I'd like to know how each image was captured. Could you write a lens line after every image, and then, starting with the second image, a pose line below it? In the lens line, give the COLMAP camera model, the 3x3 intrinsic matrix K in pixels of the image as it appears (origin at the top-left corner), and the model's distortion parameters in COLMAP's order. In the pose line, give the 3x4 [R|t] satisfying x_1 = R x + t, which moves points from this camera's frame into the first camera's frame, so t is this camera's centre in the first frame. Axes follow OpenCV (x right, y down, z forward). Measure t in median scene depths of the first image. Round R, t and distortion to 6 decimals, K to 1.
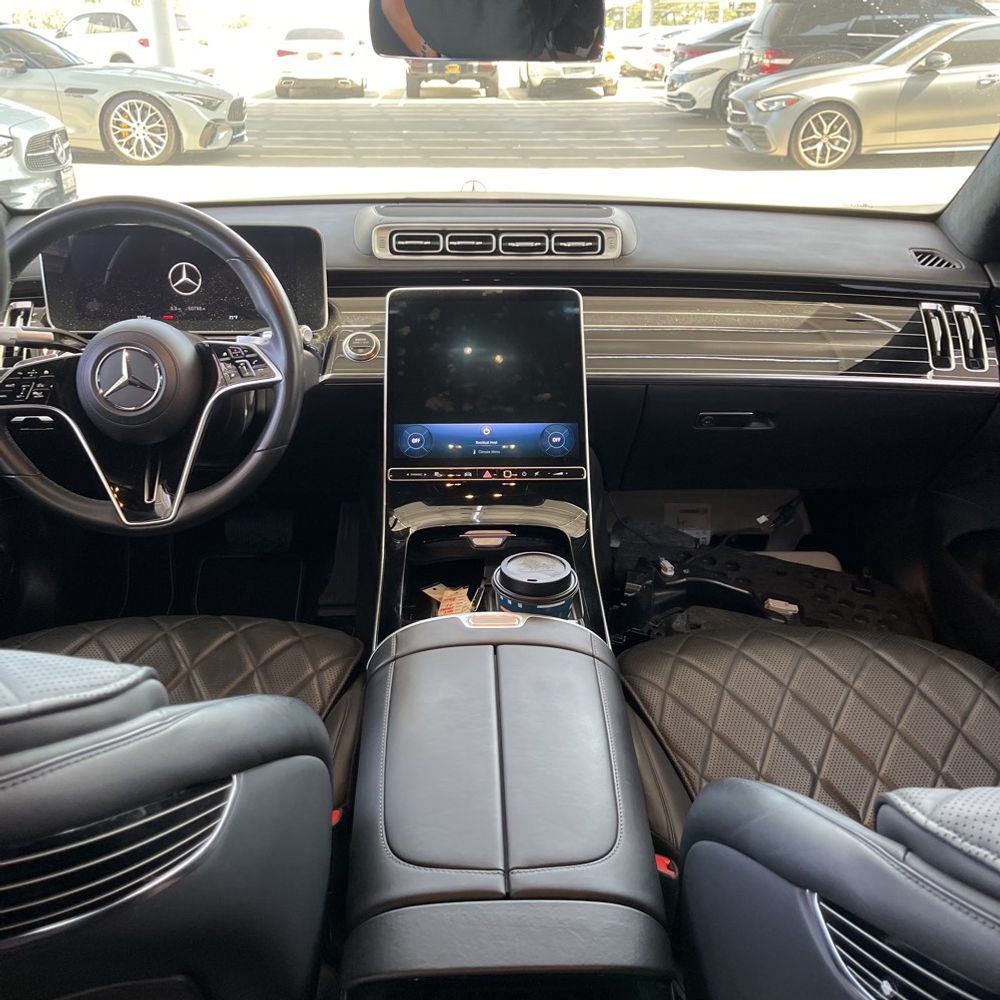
lens RADIAL K [[1026.2, 0, 500.0], [0, 1026.2, 500.0], [0, 0, 1]] dist [0.032575, -0.003434]
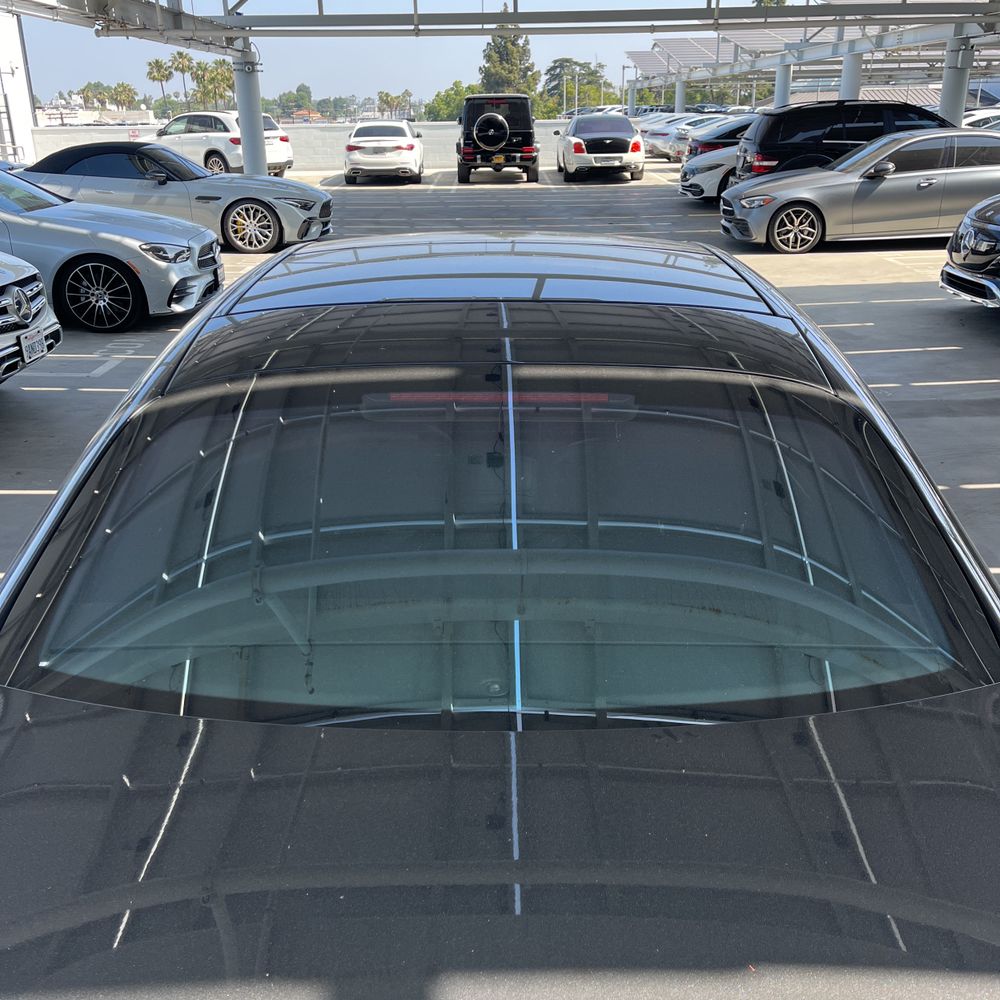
lens RADIAL K [[1026.2, 0, 500.0], [0, 1026.2, 500.0], [0, 0, 1]] dist [0.032575, -0.003434]
pose [[0.999076, 0.004034, -0.042792, 0.012488], [-0.006361, 0.998500, -0.054376, 0.044296], [0.042509, 0.054598, 0.997603, -0.230454]]
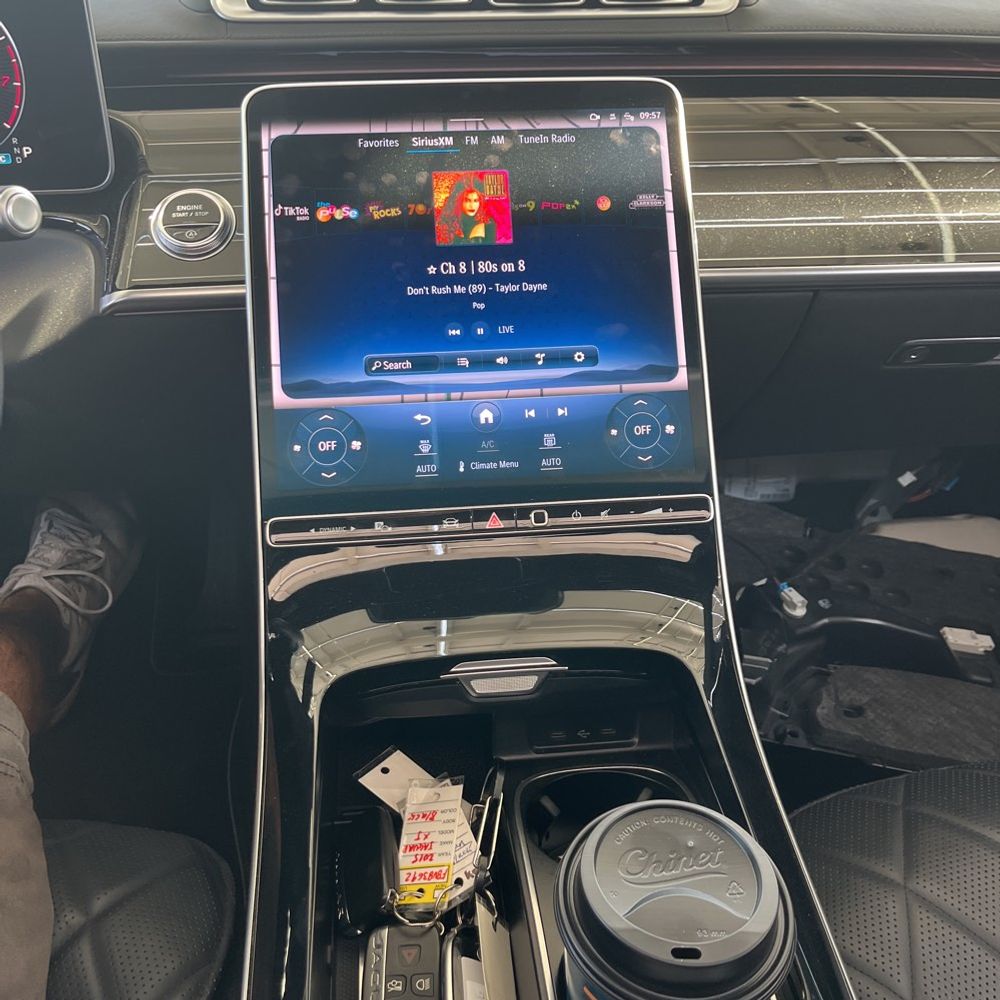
lens RADIAL K [[1026.2, 0, 500.0], [0, 1026.2, 500.0], [0, 0, 1]] dist [0.032575, -0.003434]
pose [[0.997832, -0.040387, 0.051972, -0.030468], [0.032032, 0.987770, 0.152589, -0.095276], [-0.057499, -0.150594, 0.986922, 0.534277]]
